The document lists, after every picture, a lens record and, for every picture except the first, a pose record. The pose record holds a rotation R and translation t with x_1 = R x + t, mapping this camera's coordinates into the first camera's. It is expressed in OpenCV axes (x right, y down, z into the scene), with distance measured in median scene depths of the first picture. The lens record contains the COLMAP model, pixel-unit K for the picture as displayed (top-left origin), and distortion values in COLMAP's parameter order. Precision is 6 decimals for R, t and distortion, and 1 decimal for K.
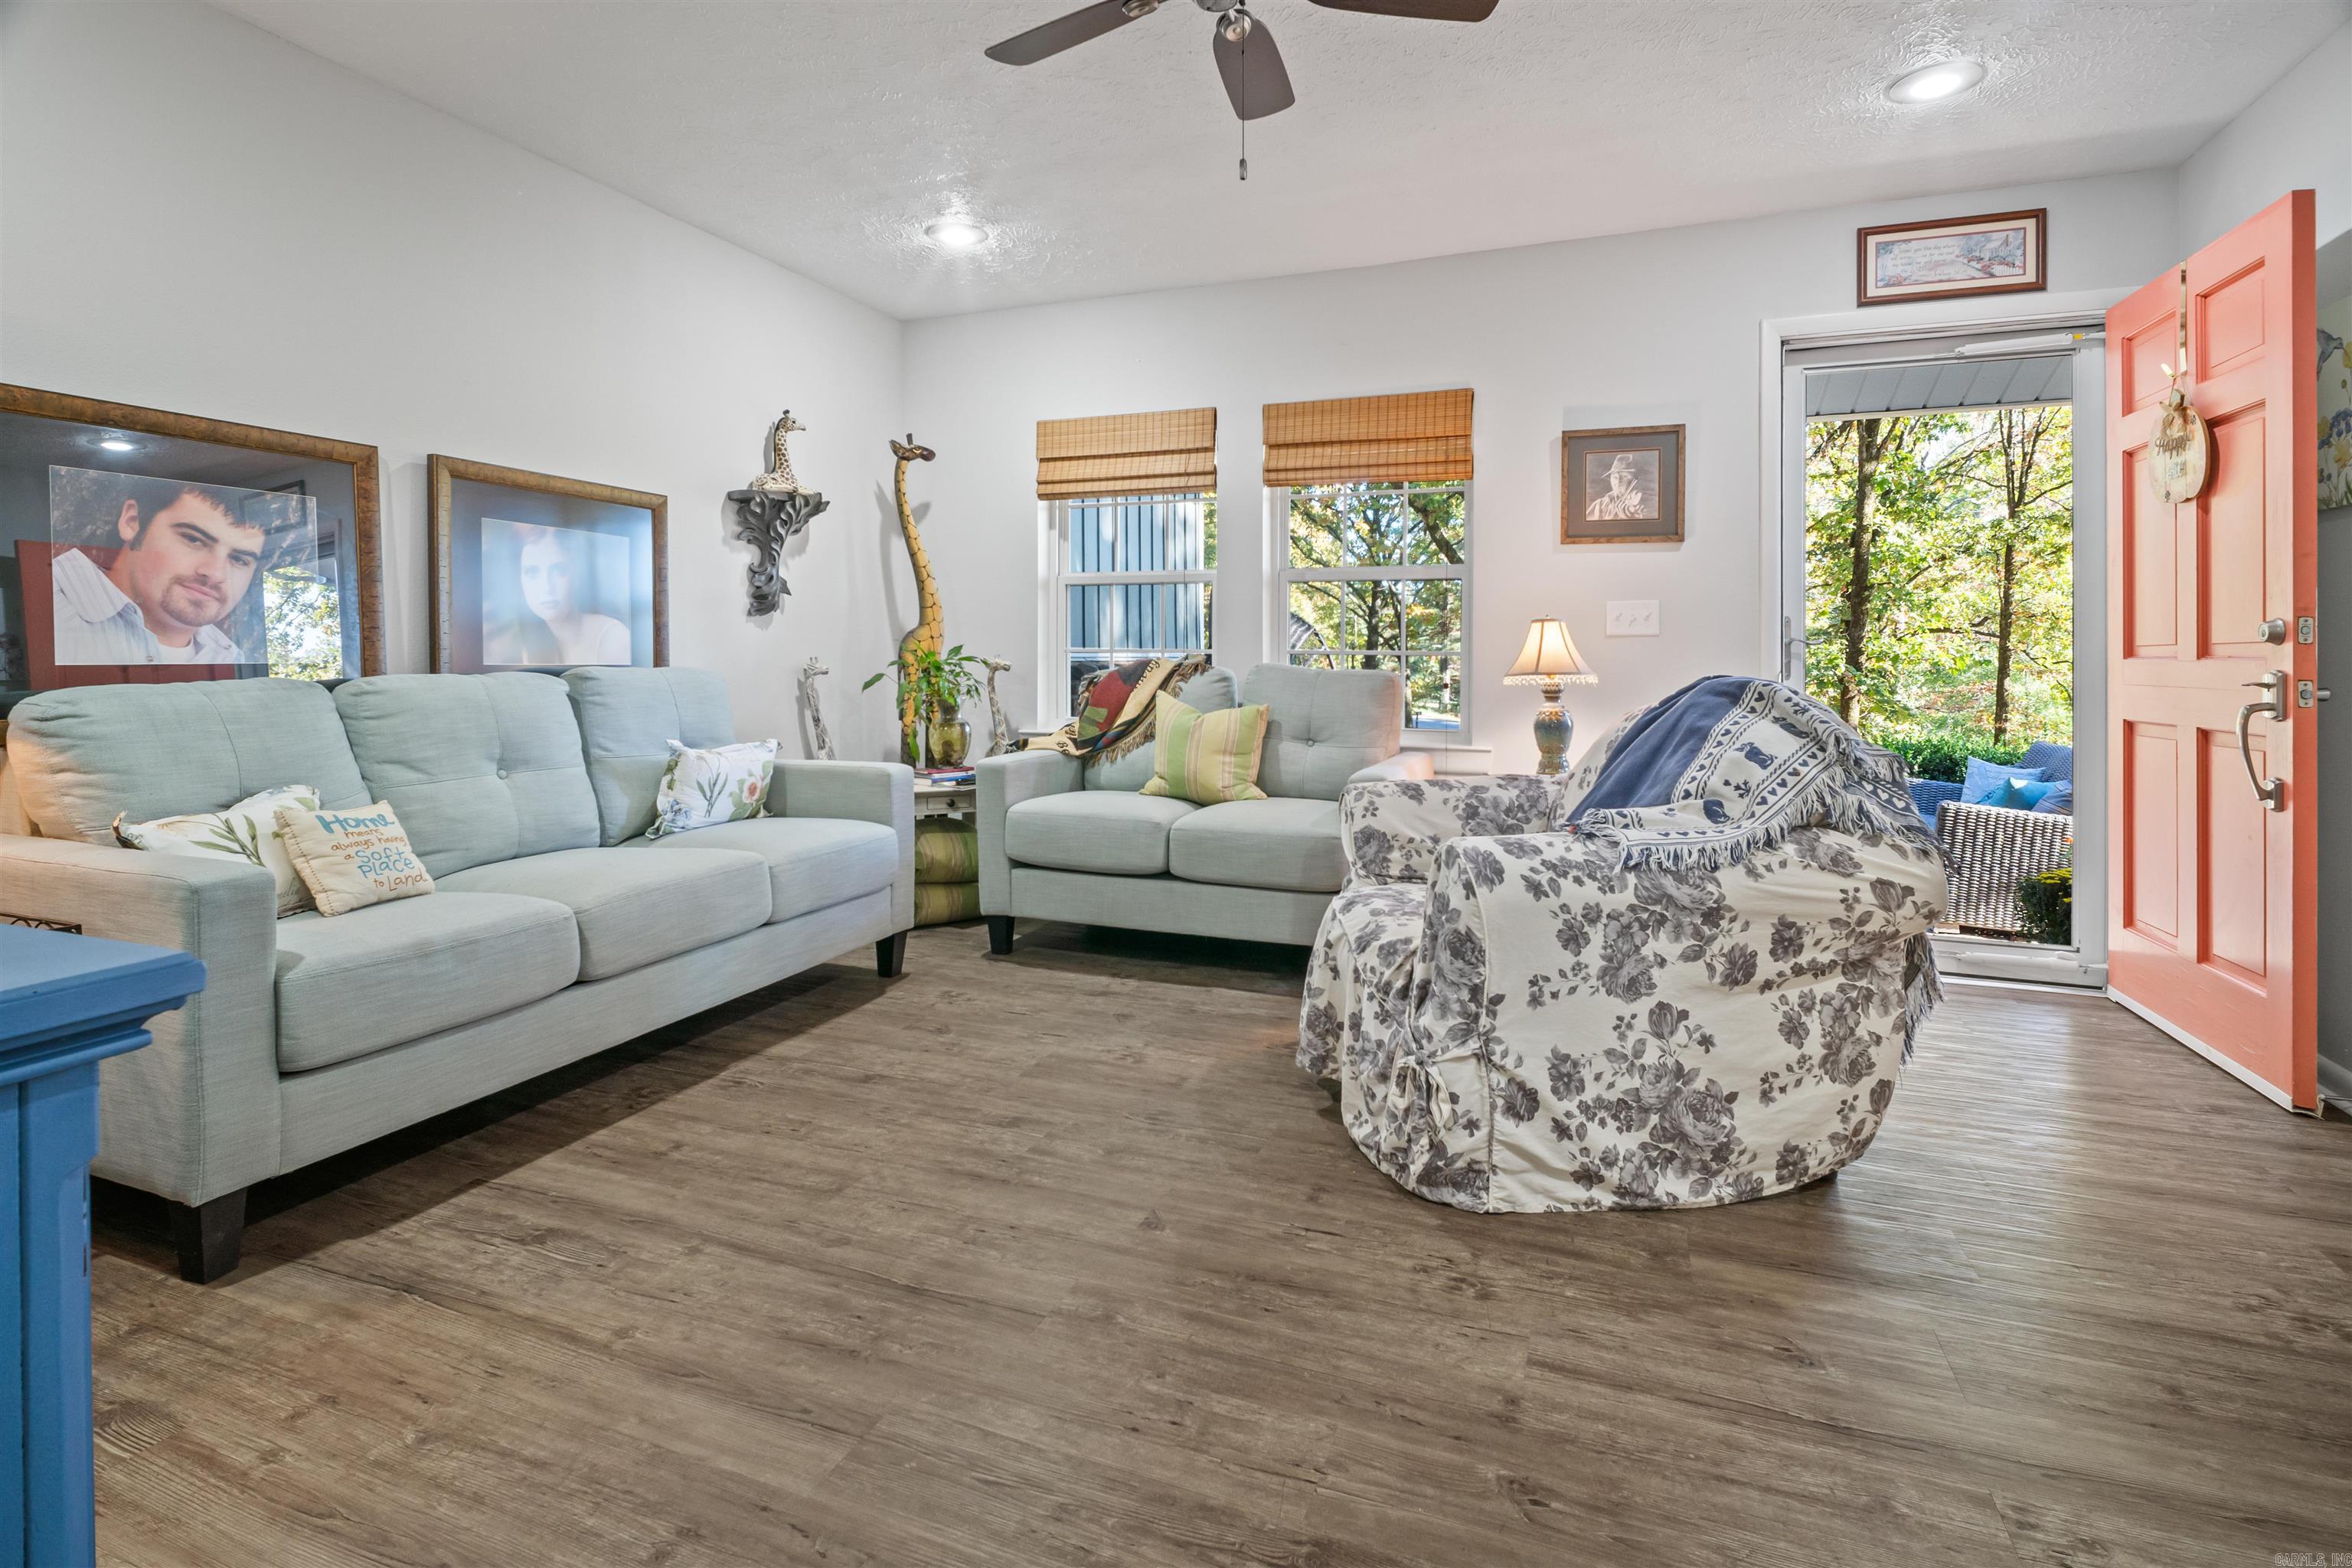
lens RADIAL K [[1122.7, 0, 1187.3], [0, 1122.7, 642.7], [0, 0, 1]] dist [-0.002512, -0.001658]
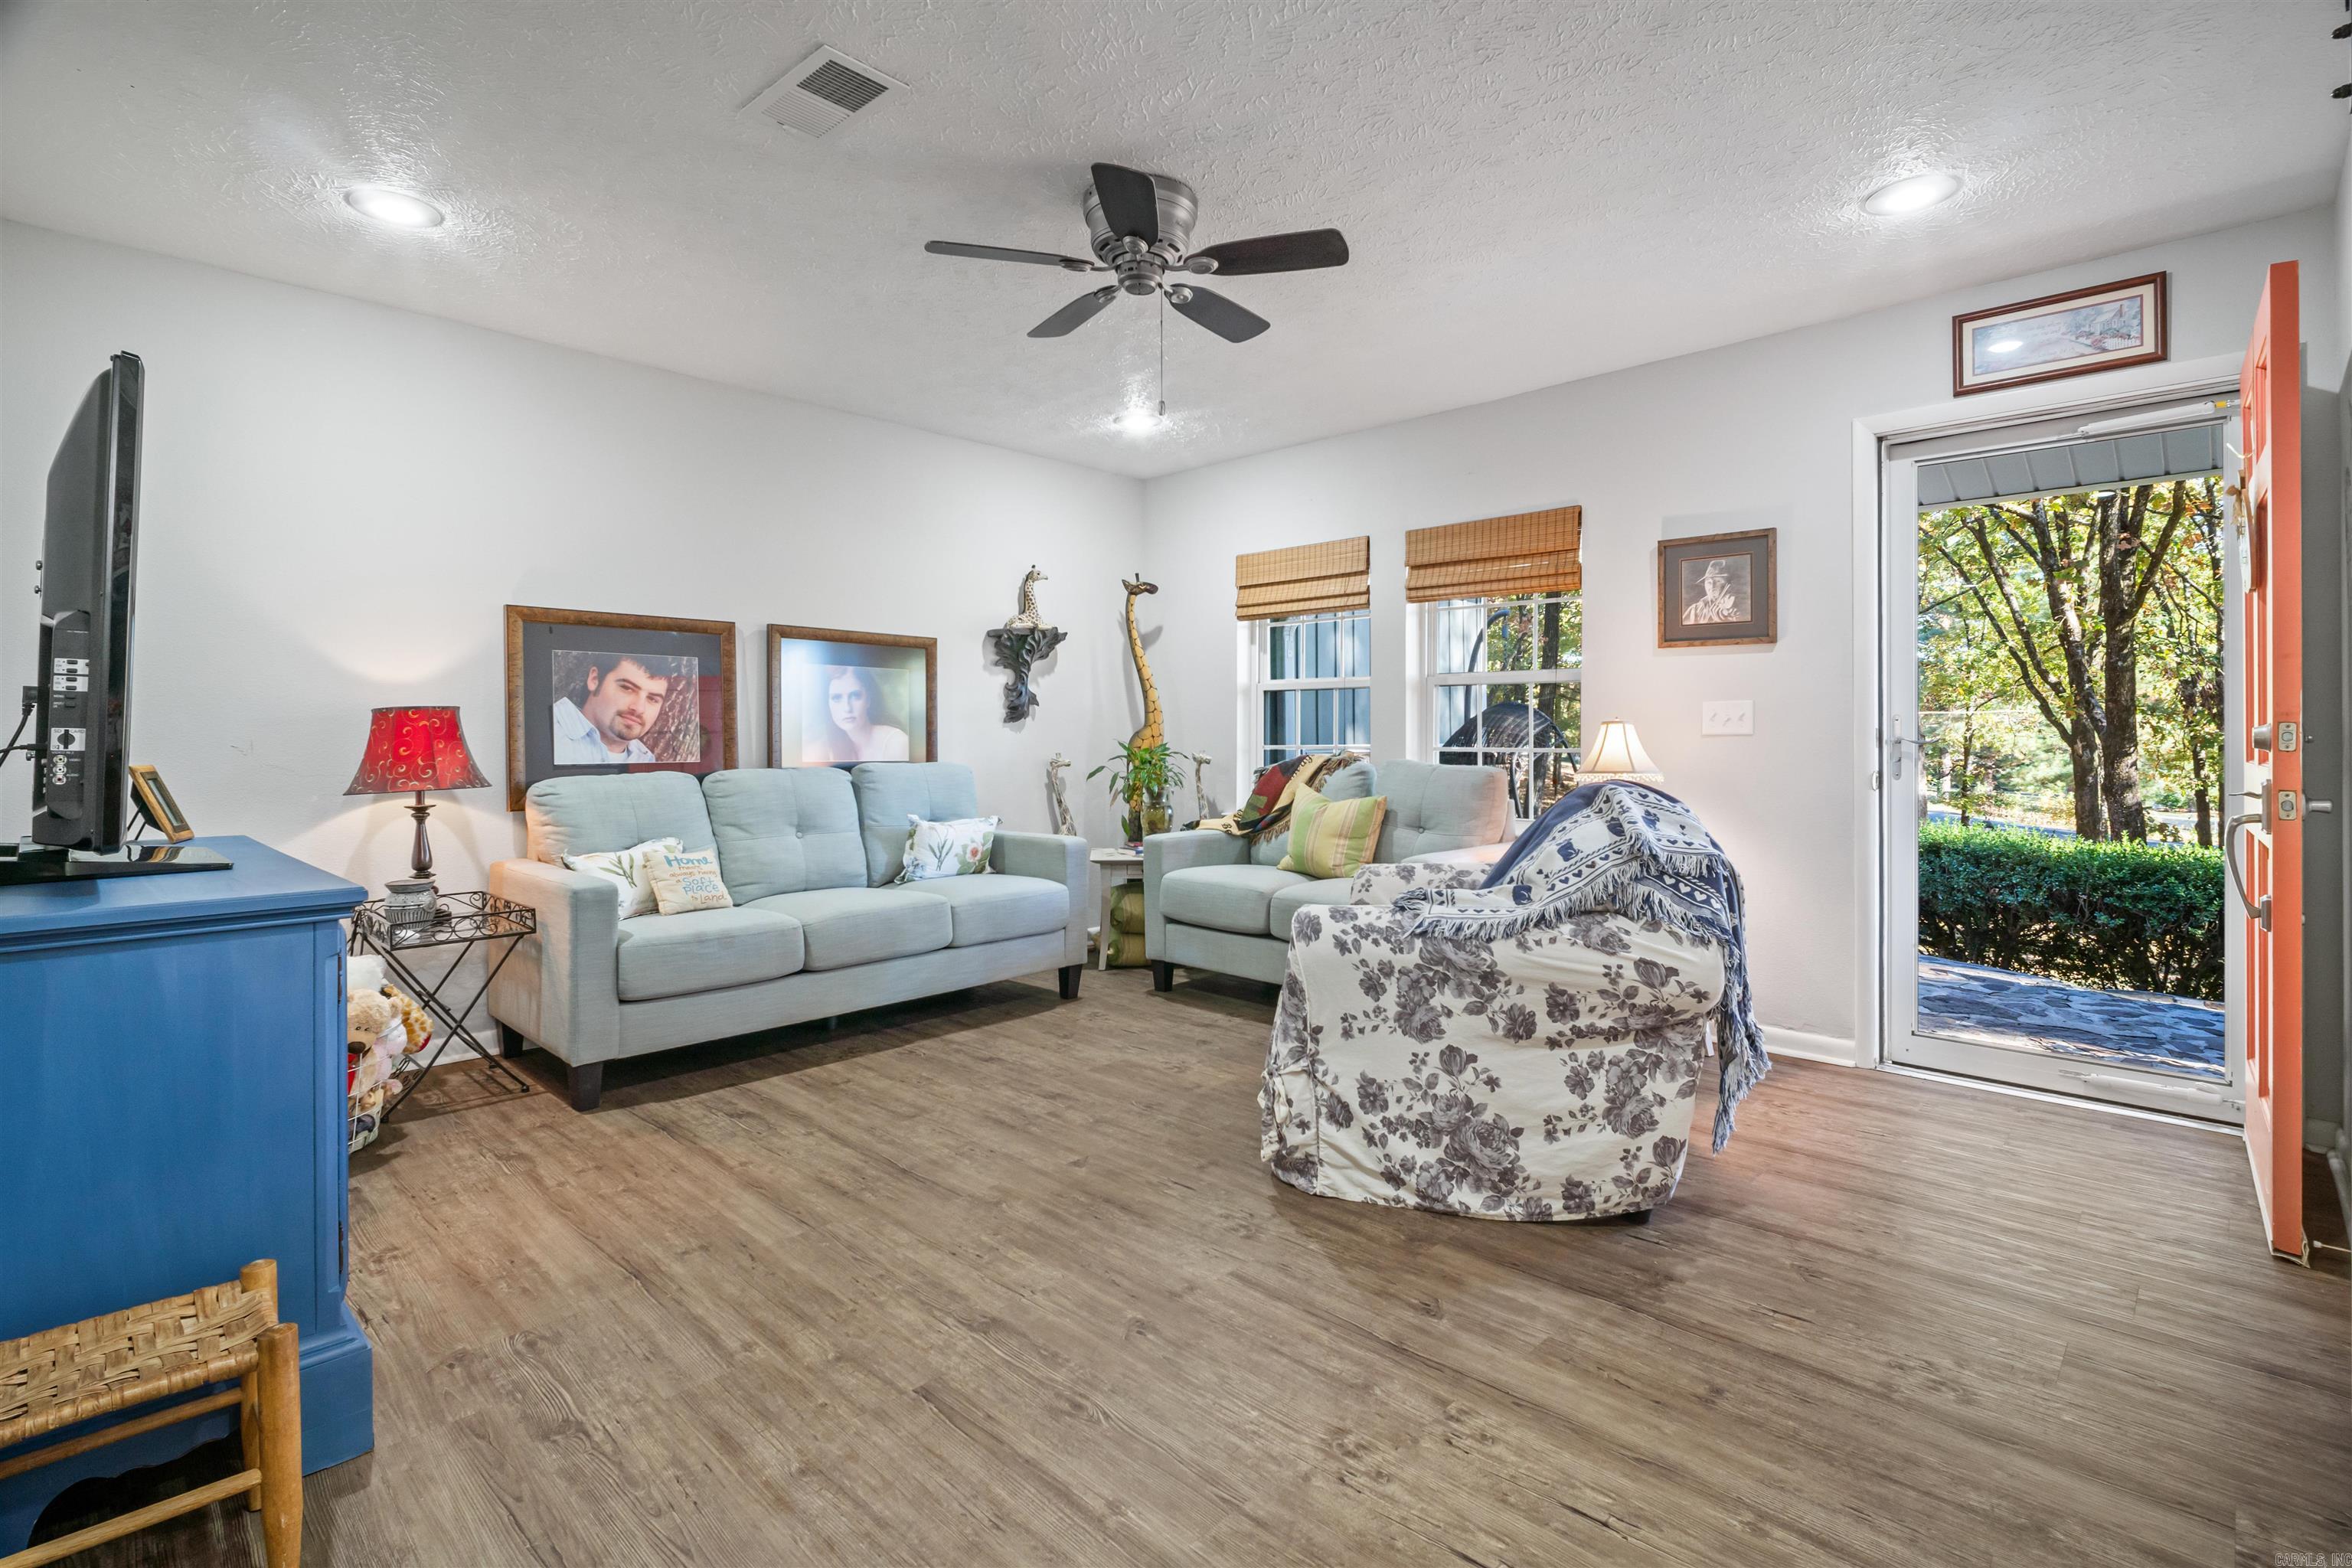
lens RADIAL K [[1079.4, 0, 1175.9], [0, 1079.4, 716.6], [0, 0, 1]] dist [-0.001309, -0.000658]
pose [[0.924550, -0.011958, -0.380872, 0.511040], [0.008281, 0.999902, -0.011292, -0.027076], [0.380970, 0.007286, 0.924559, -0.186998]]
